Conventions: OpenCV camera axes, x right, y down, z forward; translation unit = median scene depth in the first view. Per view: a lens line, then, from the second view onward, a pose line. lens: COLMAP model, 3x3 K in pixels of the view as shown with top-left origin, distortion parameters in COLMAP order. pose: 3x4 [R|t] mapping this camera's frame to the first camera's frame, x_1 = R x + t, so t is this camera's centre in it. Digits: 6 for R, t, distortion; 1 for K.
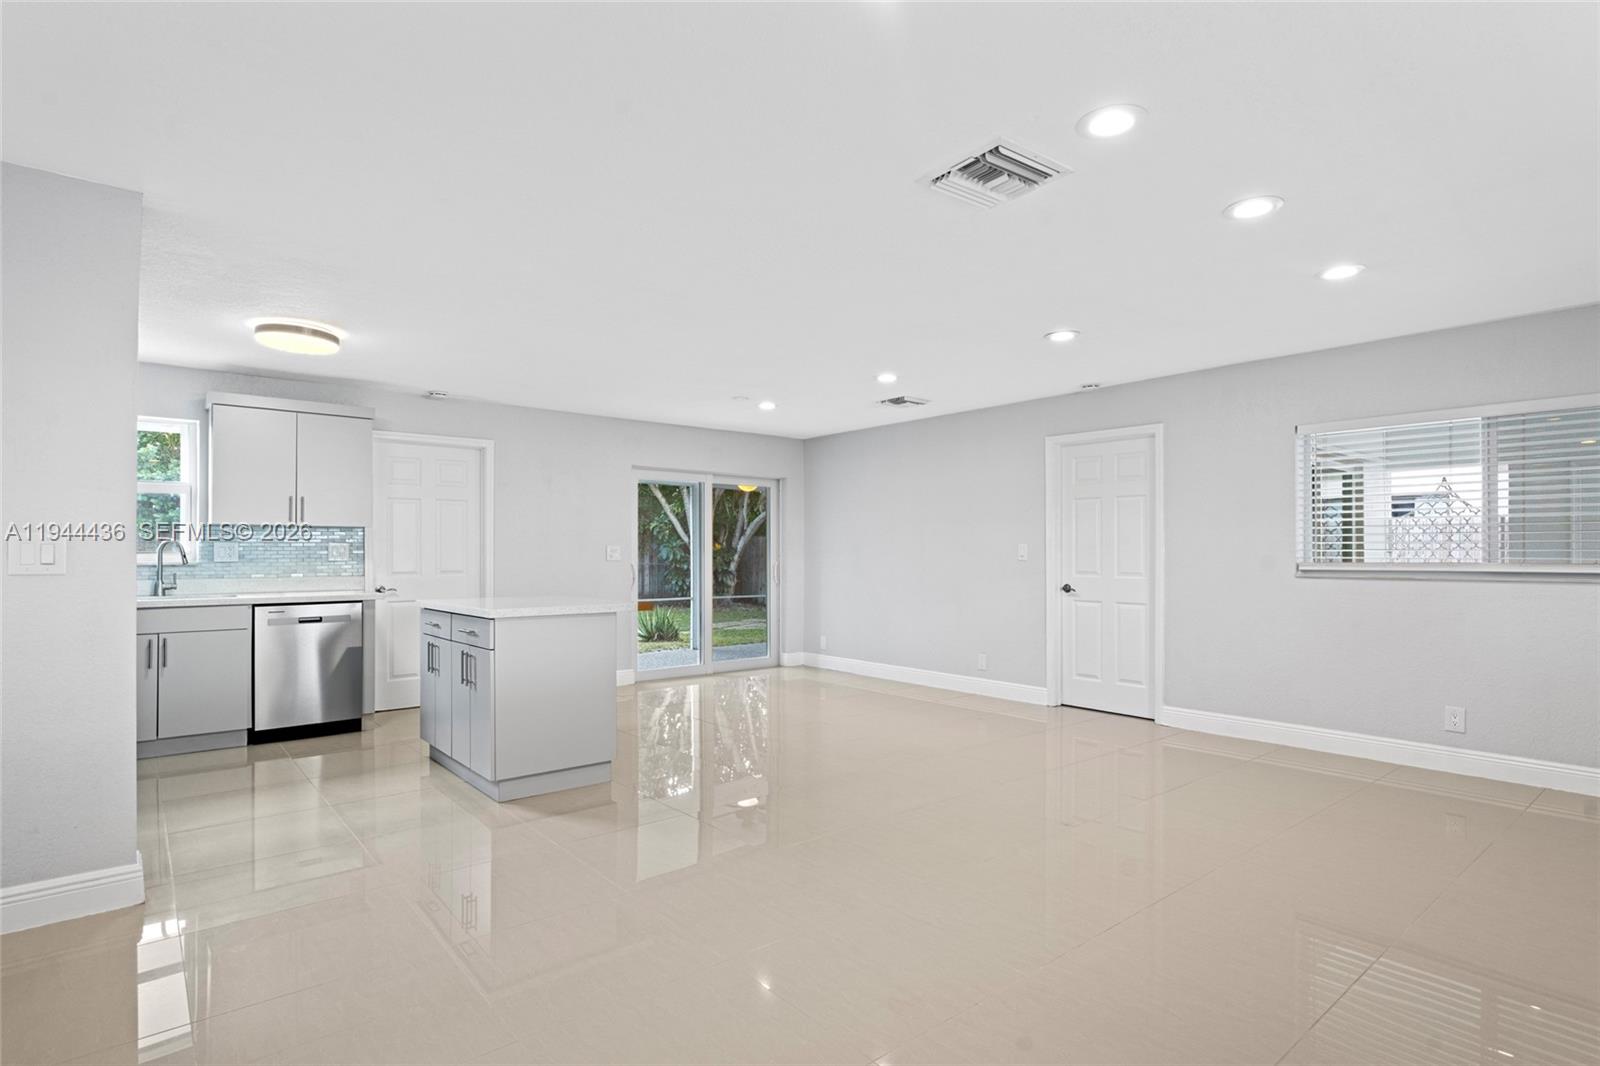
lens RADIAL K [[797.9, 0, 797.6], [0, 797.9, 556.5], [0, 0, 1]] dist [0.001348, 0.000844]
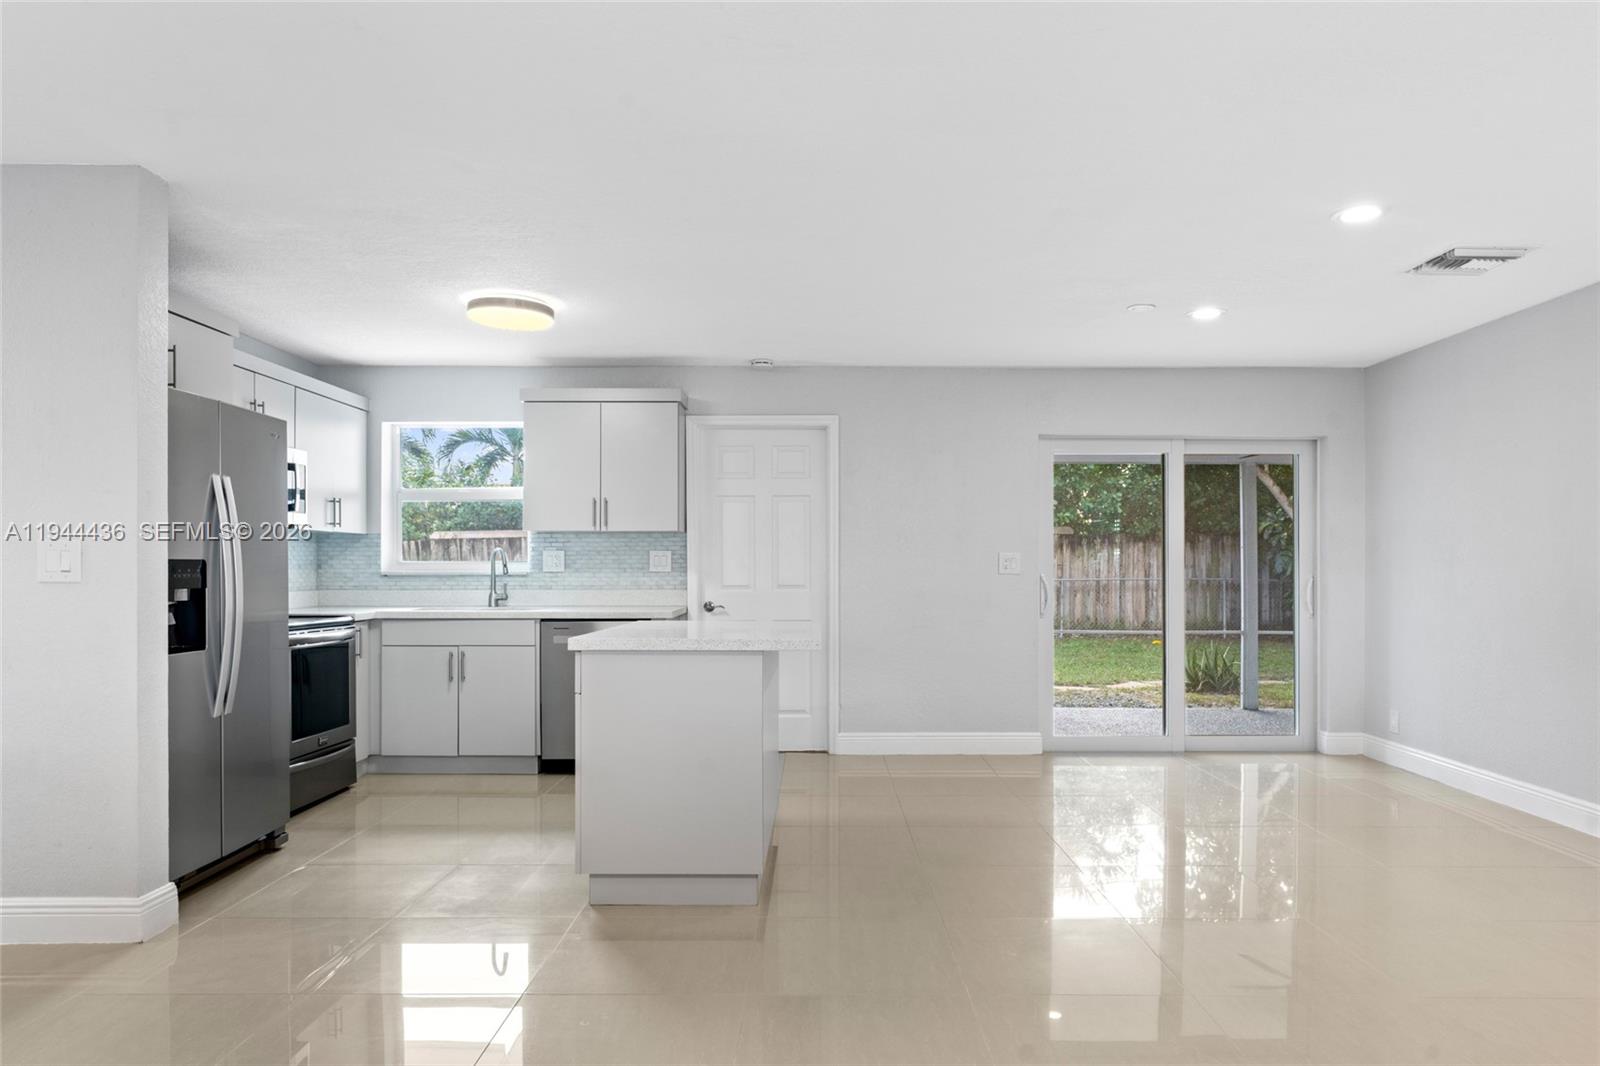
lens RADIAL K [[985.4, 0, 820.7], [0, 985.4, 566.5], [0, 0, 1]] dist [-0.004113, -0.001748]
pose [[0.775920, 0.000656, -0.630831, 0.204475], [-0.003213, 0.999991, -0.002911, 0.002236], [0.630824, 0.004285, 0.775914, 0.256317]]
